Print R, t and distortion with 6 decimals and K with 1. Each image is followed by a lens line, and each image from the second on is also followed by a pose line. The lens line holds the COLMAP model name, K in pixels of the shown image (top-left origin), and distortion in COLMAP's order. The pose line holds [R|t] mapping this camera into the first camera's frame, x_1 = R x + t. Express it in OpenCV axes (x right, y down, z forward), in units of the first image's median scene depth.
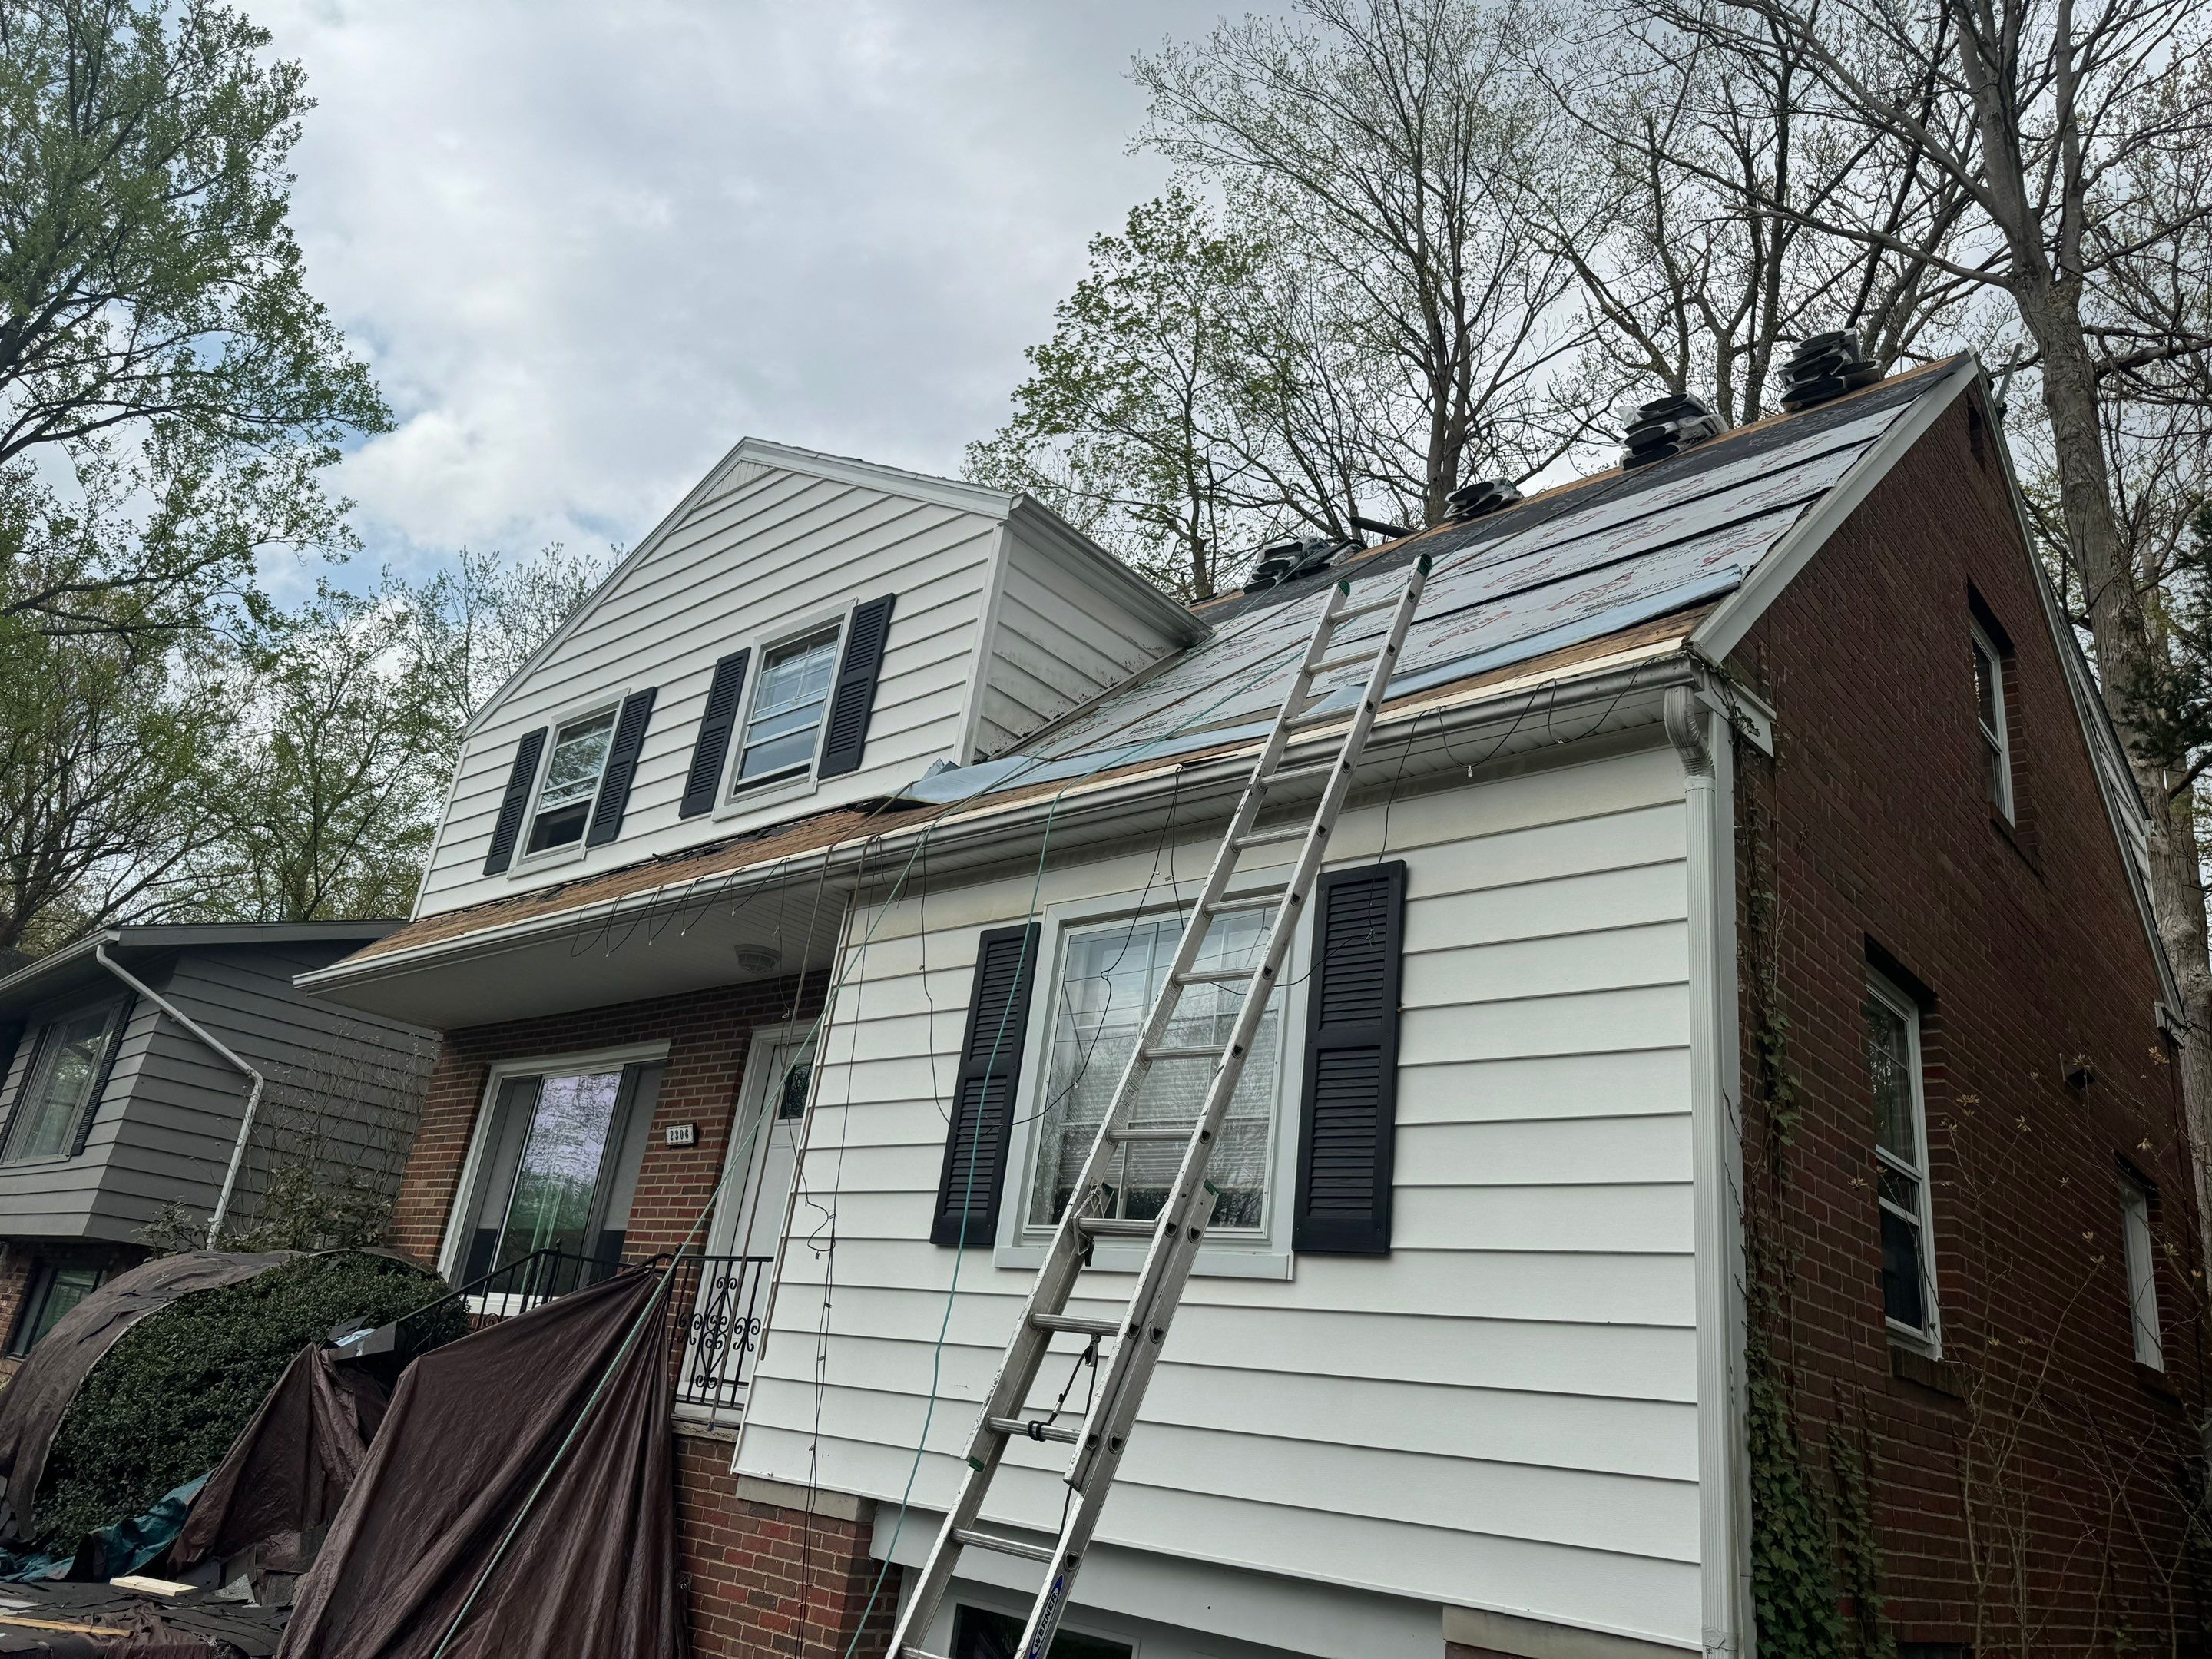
lens RADIAL K [[1546.4, 0, 1106.0], [0, 1546.4, 829.5], [0, 0, 1]] dist [0.090595, -0.124997]
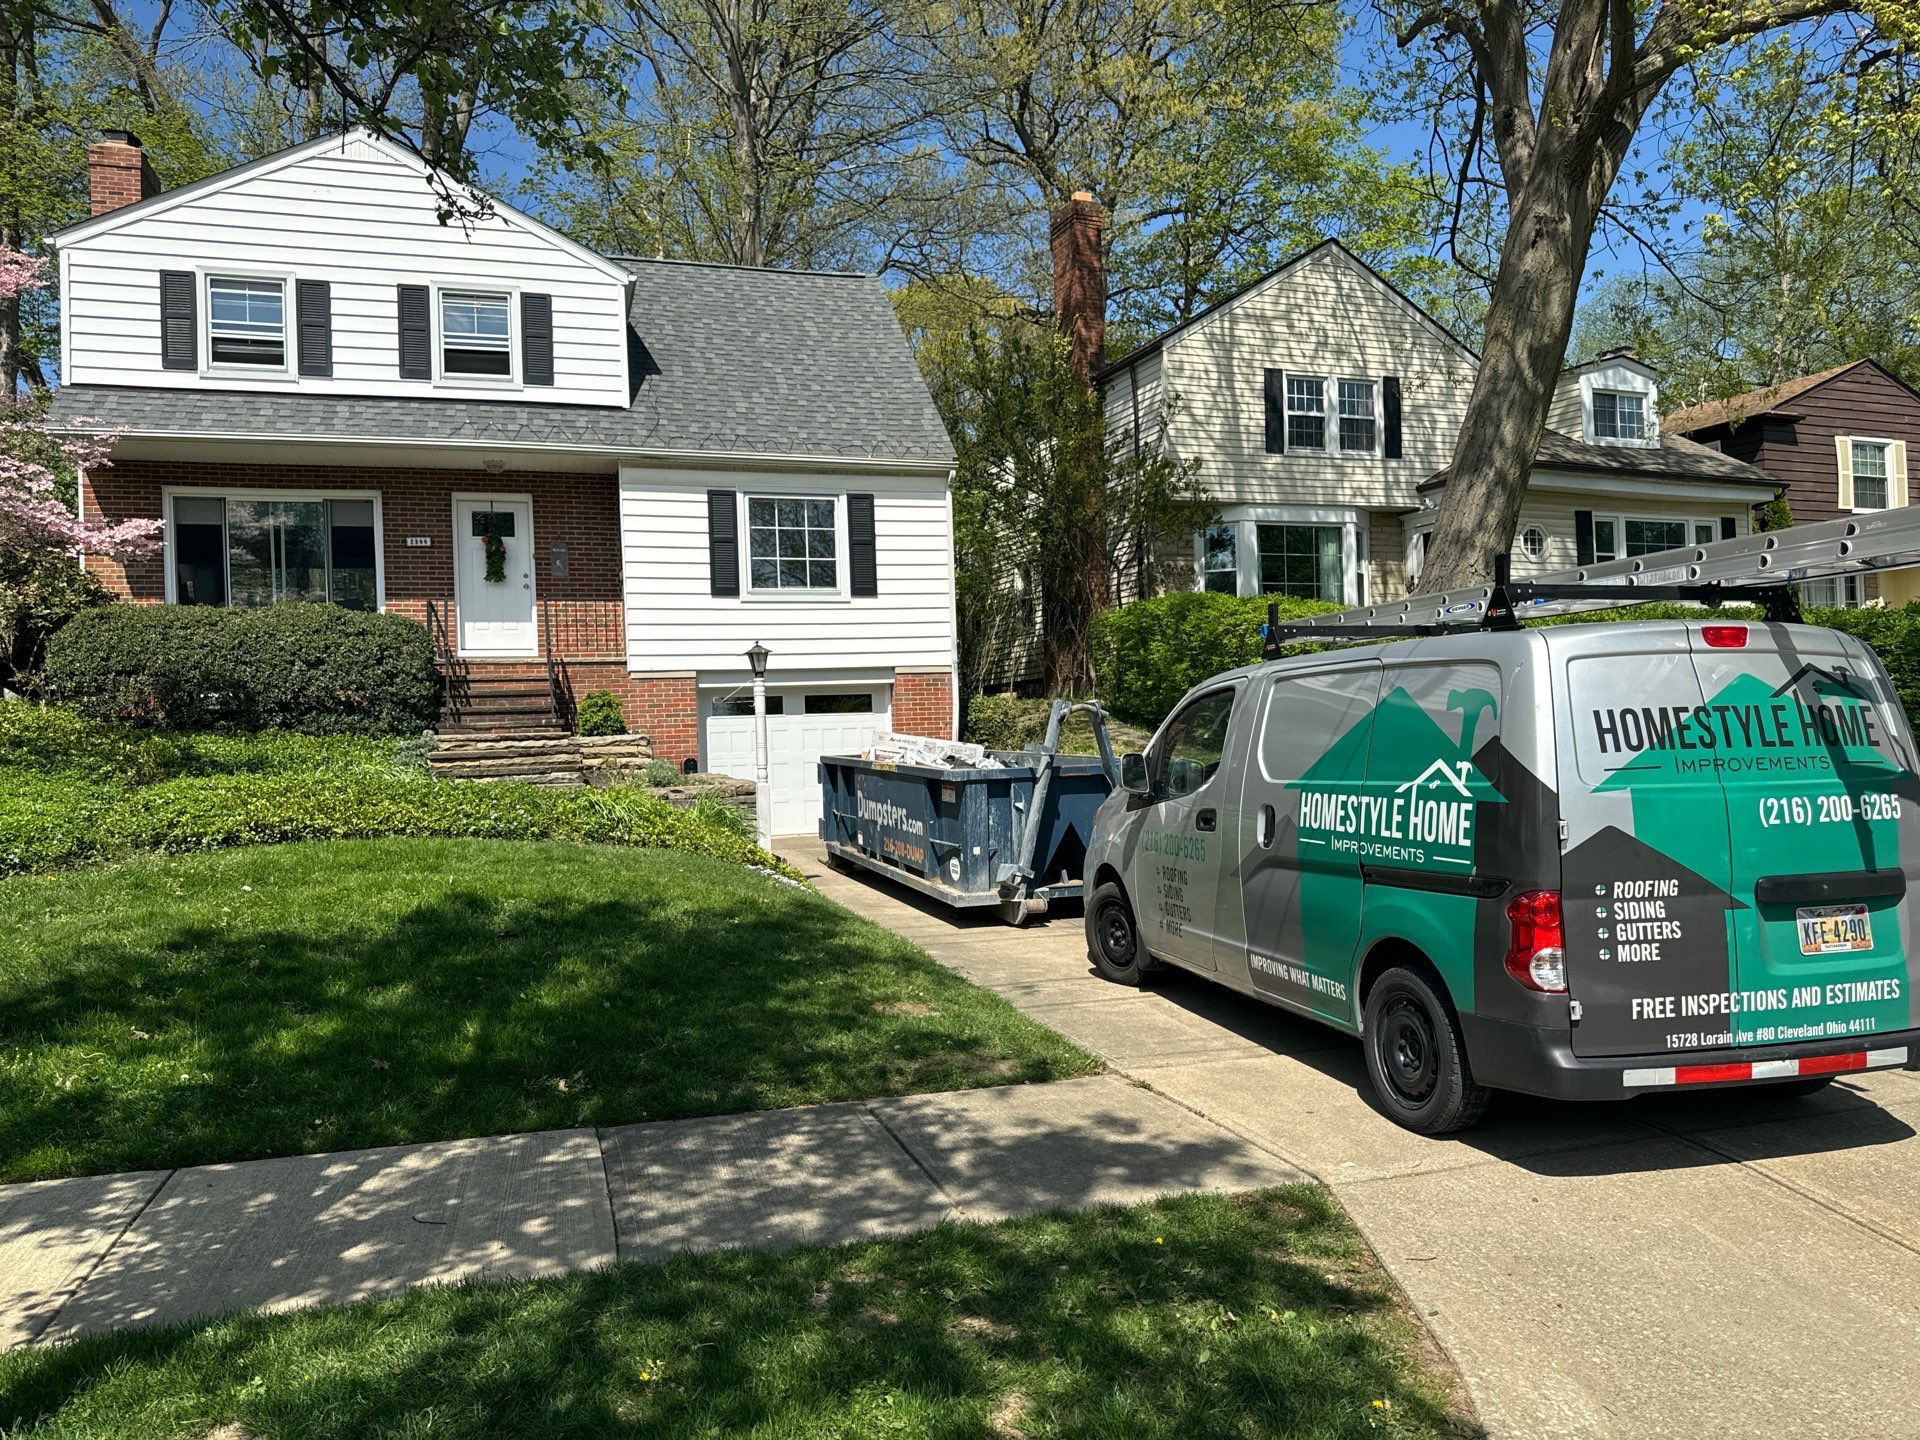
lens RADIAL K [[1342.2, 0, 960.0], [0, 1342.2, 720.0], [0, 0, 1]] dist [0.090595, -0.124997]
pose [[0.502995, -0.123970, 0.855352, -1.595730], [-0.222390, 0.937773, 0.266693, -0.238532], [-0.835188, -0.324367, 0.444125, -0.506331]]
